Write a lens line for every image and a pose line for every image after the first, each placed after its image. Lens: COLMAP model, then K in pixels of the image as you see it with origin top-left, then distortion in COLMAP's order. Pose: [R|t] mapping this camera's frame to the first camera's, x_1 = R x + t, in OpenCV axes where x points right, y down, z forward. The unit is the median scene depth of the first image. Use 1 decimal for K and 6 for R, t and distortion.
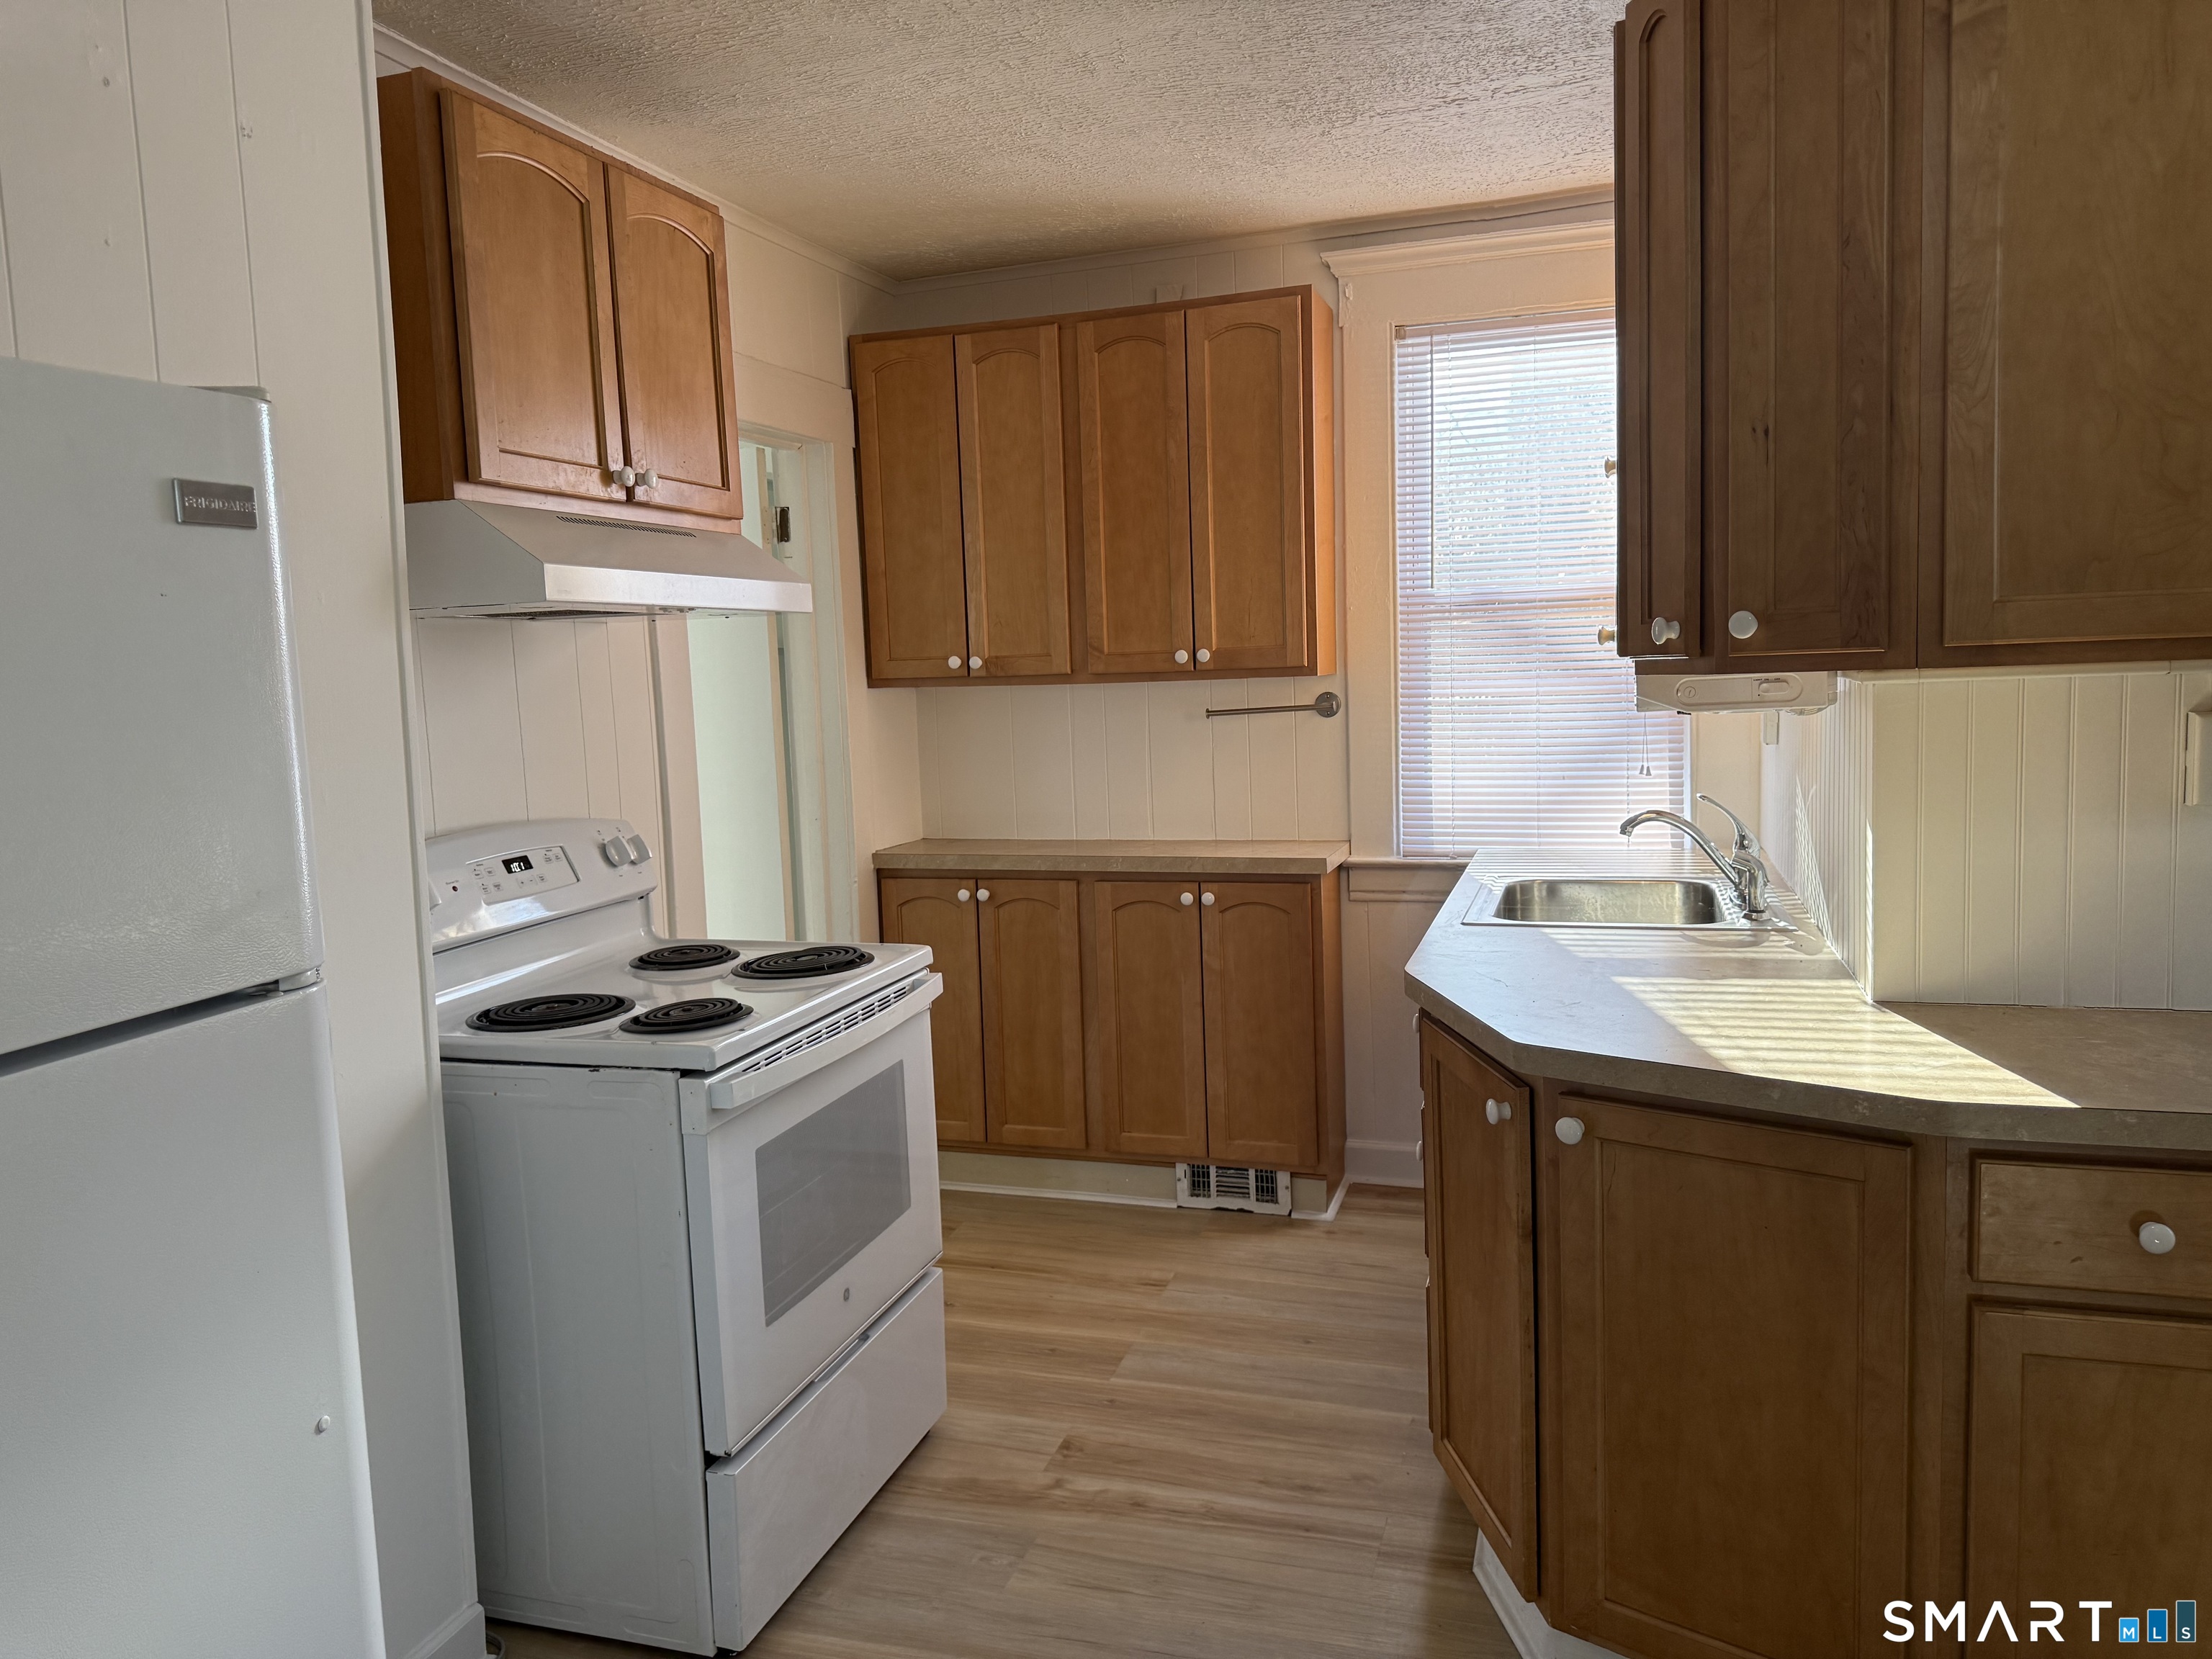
lens RADIAL K [[1570.2, 0, 1096.9], [0, 1570.2, 813.6], [0, 0, 1]] dist [0.081548, -0.090714]
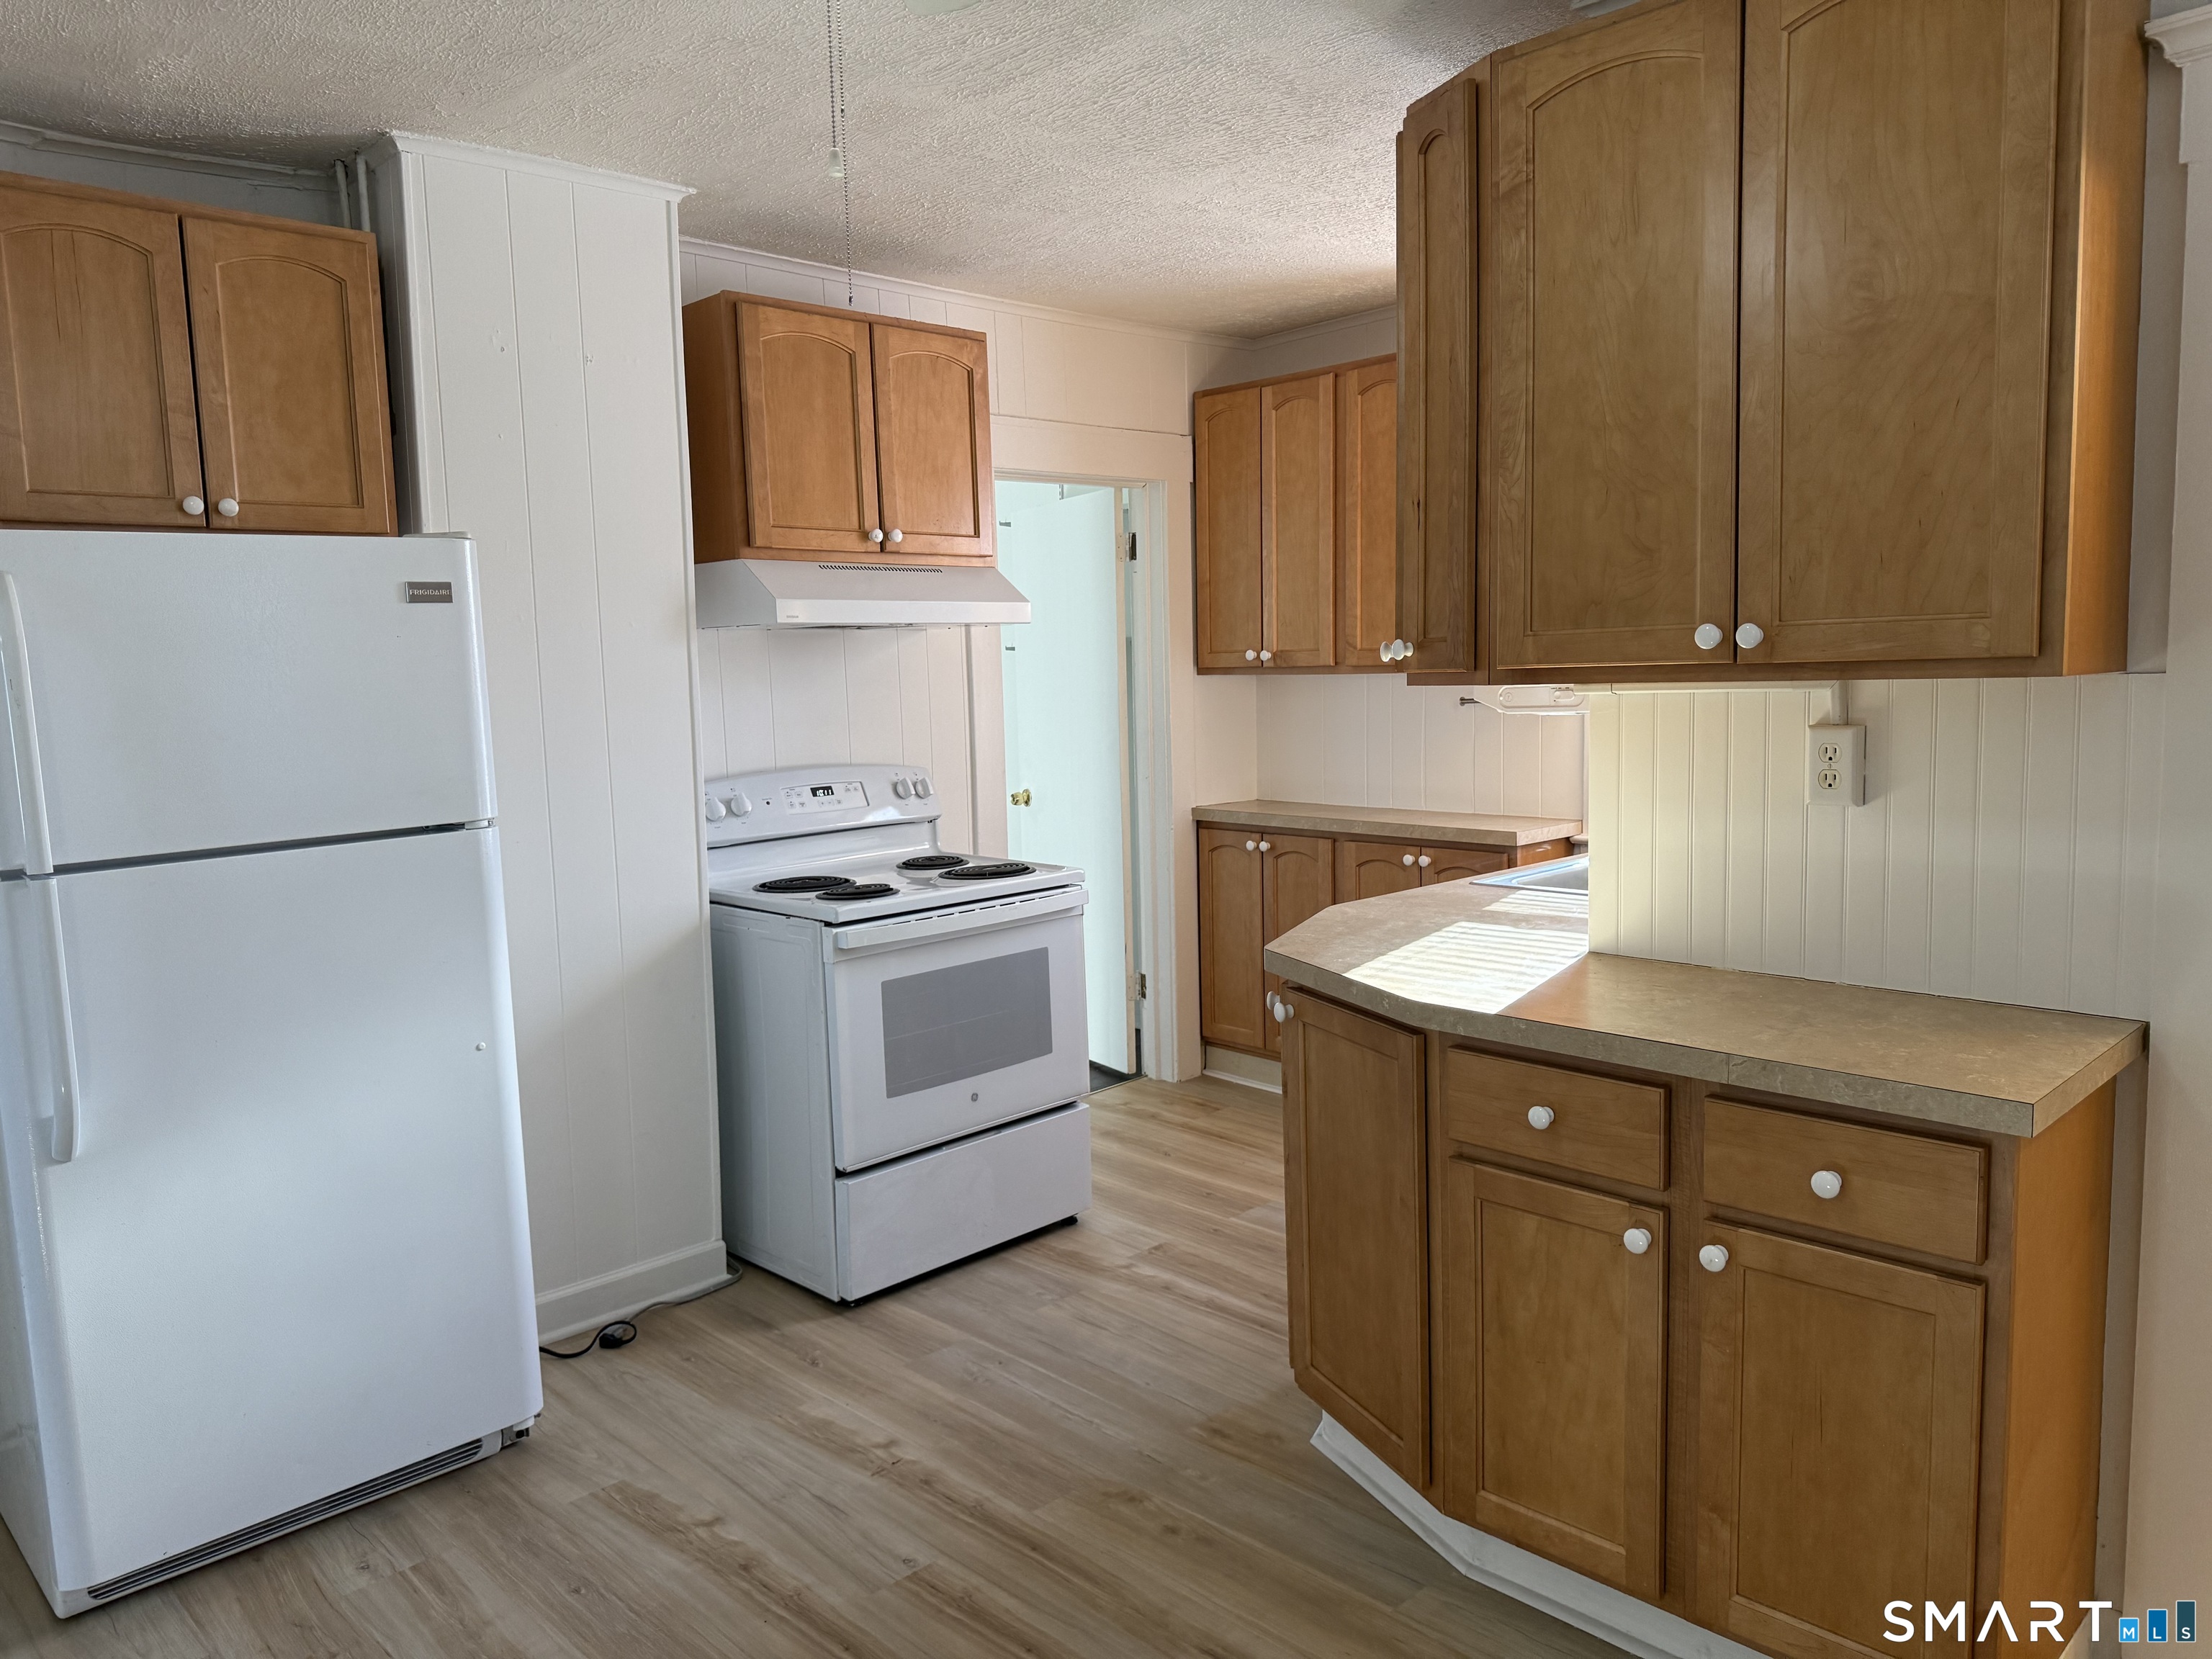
lens RADIAL K [[1570.2, 0, 1104.3], [0, 1570.2, 829.3], [0, 0, 1]] dist [0.081548, -0.090714]
pose [[0.881655, 0.063394, -0.467617, 0.569261], [-0.050797, 0.997927, 0.039513, -0.004832], [0.469152, -0.011083, 0.883048, -0.201568]]
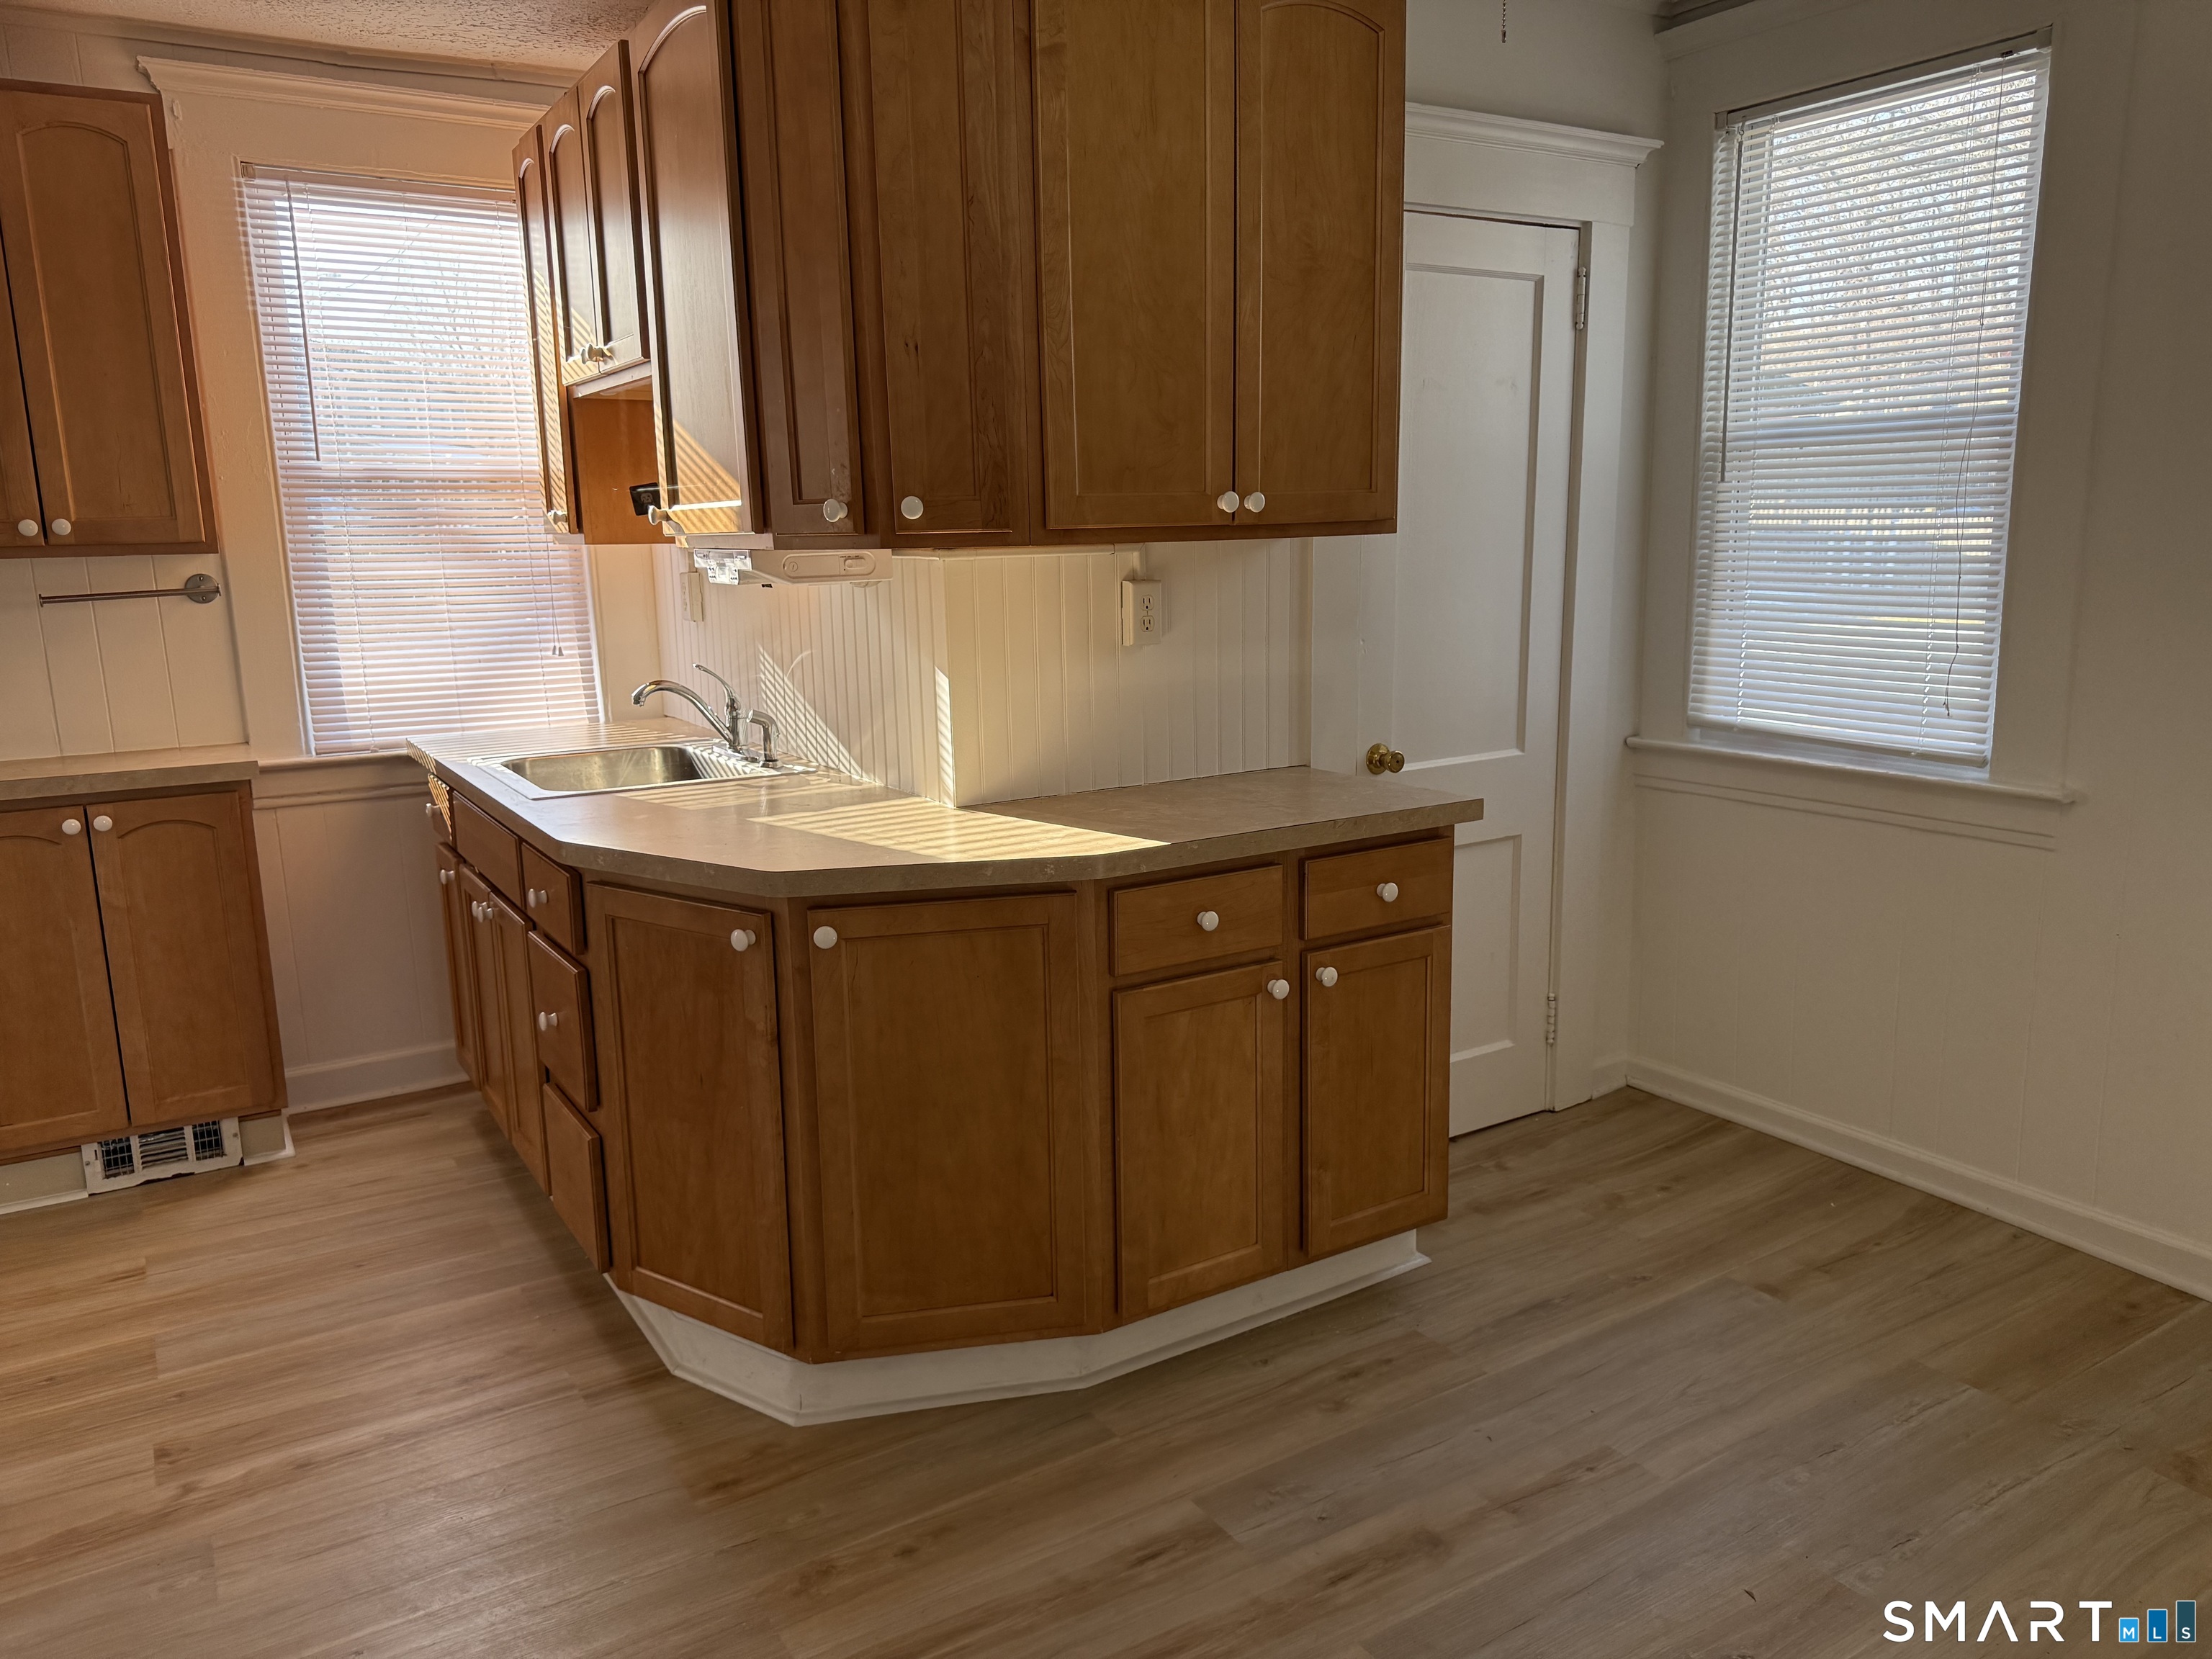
lens RADIAL K [[1570.2, 0, 1106.5], [0, 1570.2, 830.2], [0, 0, 1]] dist [0.081548, -0.090714]
pose [[0.644790, -0.122320, 0.754509, -0.316857], [0.069006, 0.992397, 0.101915, 0.011443], [-0.761238, -0.013648, 0.648328, 0.060113]]
